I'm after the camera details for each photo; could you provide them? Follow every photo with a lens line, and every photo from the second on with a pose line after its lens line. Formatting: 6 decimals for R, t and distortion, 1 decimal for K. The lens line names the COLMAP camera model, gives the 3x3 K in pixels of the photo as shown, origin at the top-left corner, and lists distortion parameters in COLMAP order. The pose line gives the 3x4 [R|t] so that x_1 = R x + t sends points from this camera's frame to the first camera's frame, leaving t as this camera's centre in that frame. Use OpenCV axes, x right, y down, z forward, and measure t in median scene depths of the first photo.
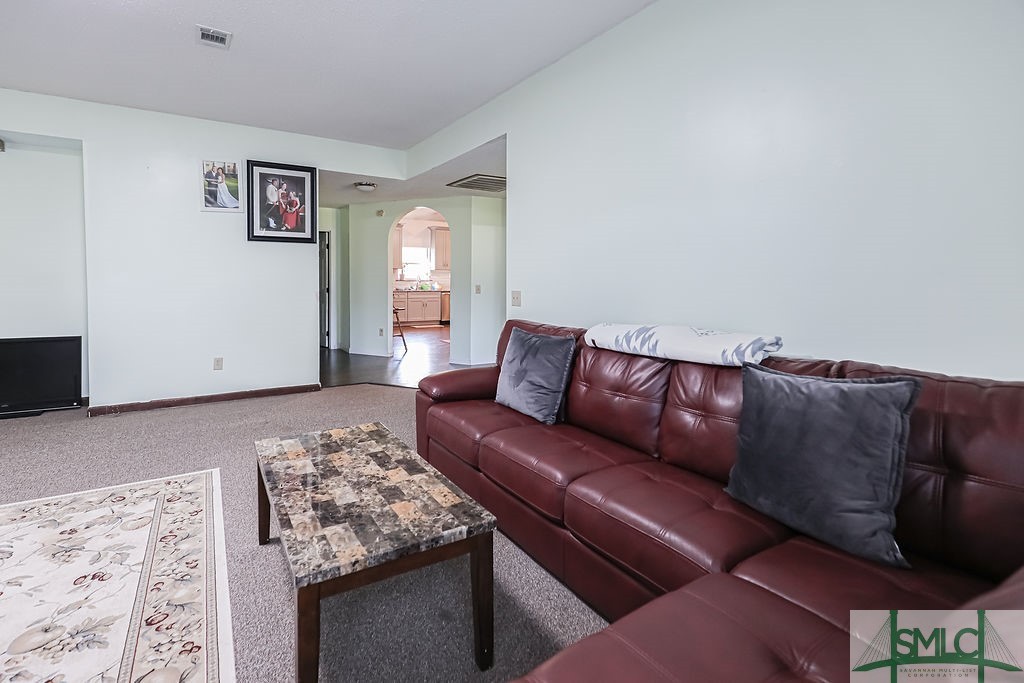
lens RADIAL K [[481.3, 0, 509.3], [0, 481.3, 340.4], [0, 0, 1]] dist [-0.000646, -0.000005]
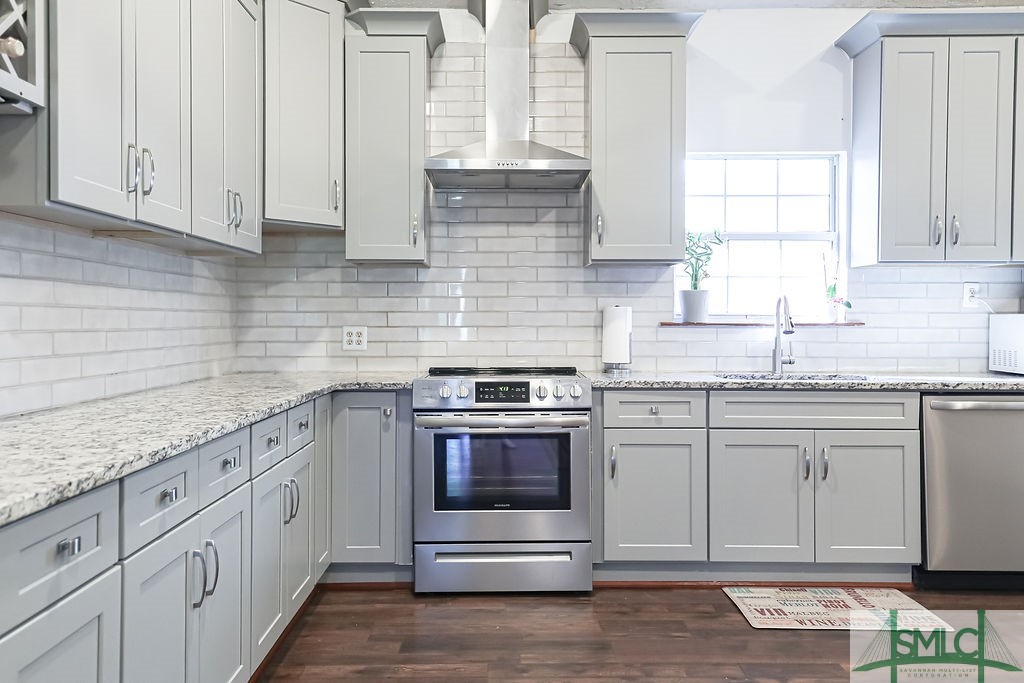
lens RADIAL K [[781.5, 0, 512.3], [0, 781.5, 320.5], [0, 0, 1]] dist [0.024464, 0.013892]
pose [[0.853240, -0.006380, -0.521480, -0.120536], [-0.054039, 0.993461, -0.100573, -0.090108], [0.518711, 0.113993, 0.847316, 0.695370]]
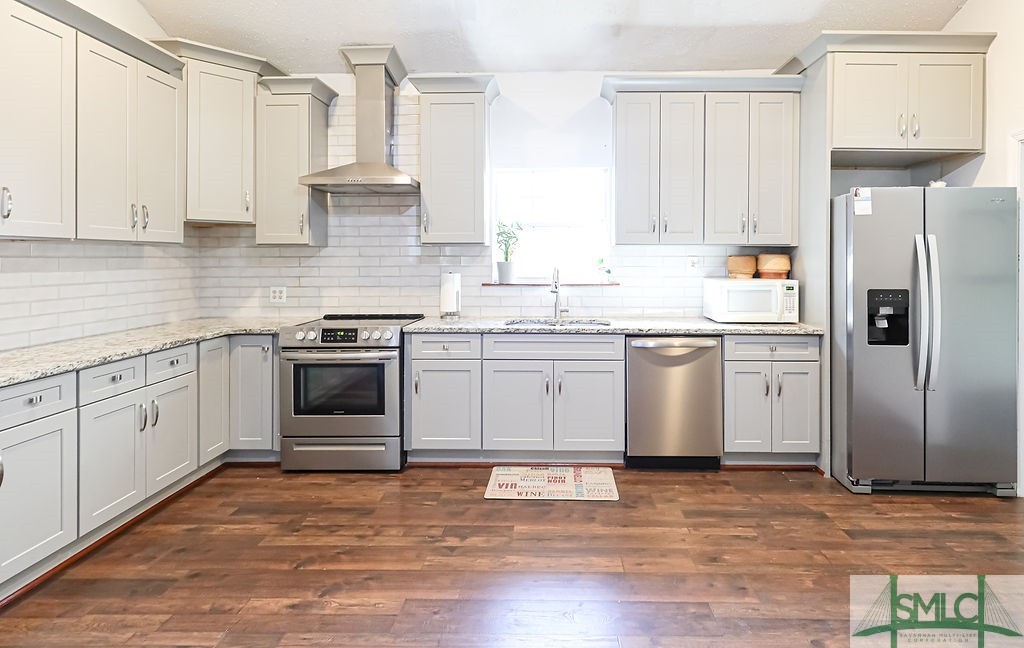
lens RADIAL K [[527.4, 0, 547.8], [0, 527.4, 256.7], [0, 0, 1]] dist [0.006327, 0.000183]
pose [[0.837783, -0.010008, -0.545912, -0.028960], [-0.054002, 0.993411, -0.101086, -0.110636], [0.543327, 0.114168, 0.831722, 0.751831]]
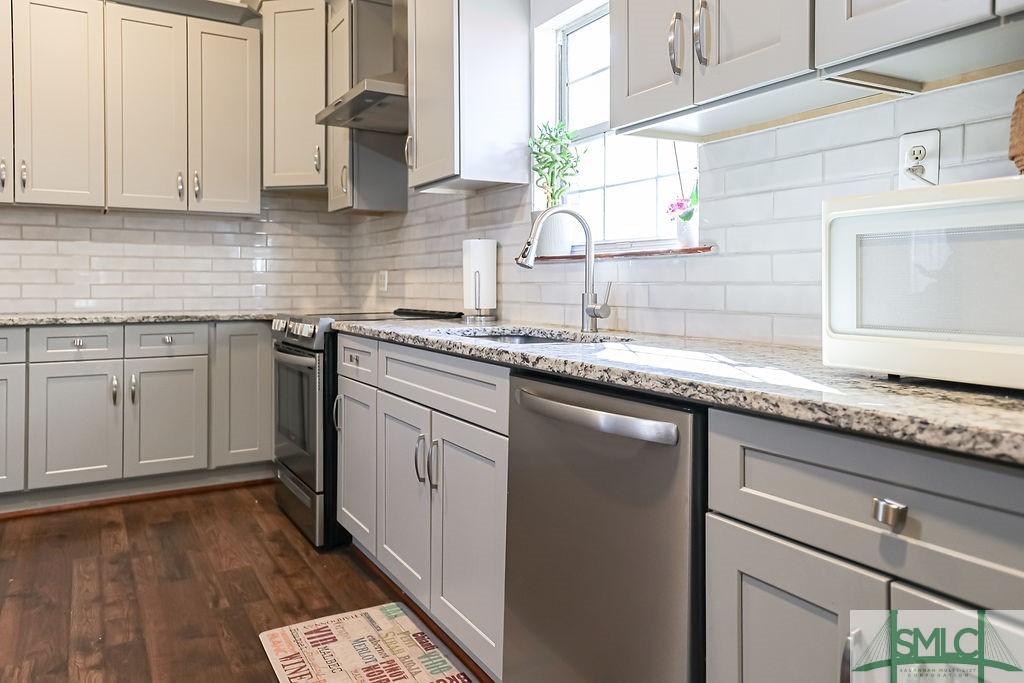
lens RADIAL K [[735.6, 0, 515.0], [0, 735.6, 284.6], [0, 0, 1]] dist [0.013922, 0.005917]
pose [[-0.034147, -0.007088, -0.999392, -0.007211], [-0.113170, 0.993571, -0.003180, -0.115305], [0.992989, 0.112992, -0.034730, 1.002609]]
